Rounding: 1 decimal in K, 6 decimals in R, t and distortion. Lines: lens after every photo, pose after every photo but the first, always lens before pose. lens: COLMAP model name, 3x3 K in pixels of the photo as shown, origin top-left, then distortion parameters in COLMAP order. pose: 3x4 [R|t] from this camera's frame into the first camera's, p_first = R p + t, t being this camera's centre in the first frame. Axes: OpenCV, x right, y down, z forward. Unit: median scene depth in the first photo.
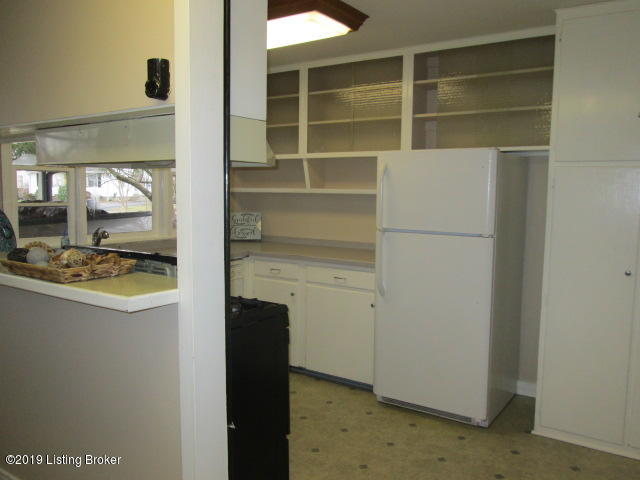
lens RADIAL K [[525.8, 0, 323.8], [0, 525.8, 238.7], [0, 0, 1]] dist [-0.026622, 0.027642]
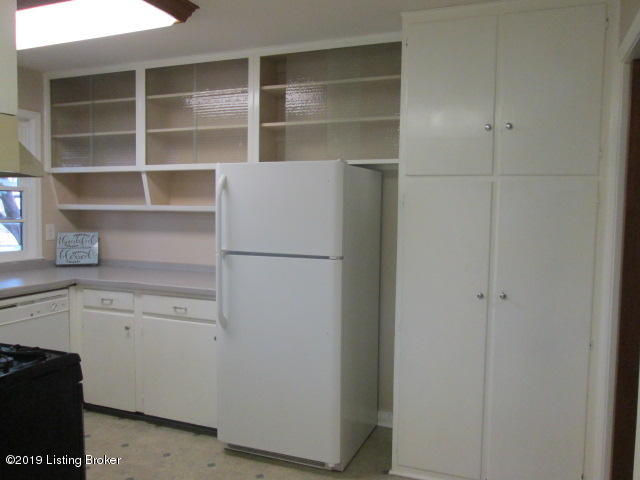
lens RADIAL K [[525.8, 0, 319.9], [0, 525.8, 240.9], [0, 0, 1]] dist [-0.026622, 0.027642]
pose [[0.978919, -0.013885, 0.203778, 0.084986], [0.019055, 0.999544, -0.023430, -0.011731], [-0.203360, 0.026819, 0.978737, 0.103730]]
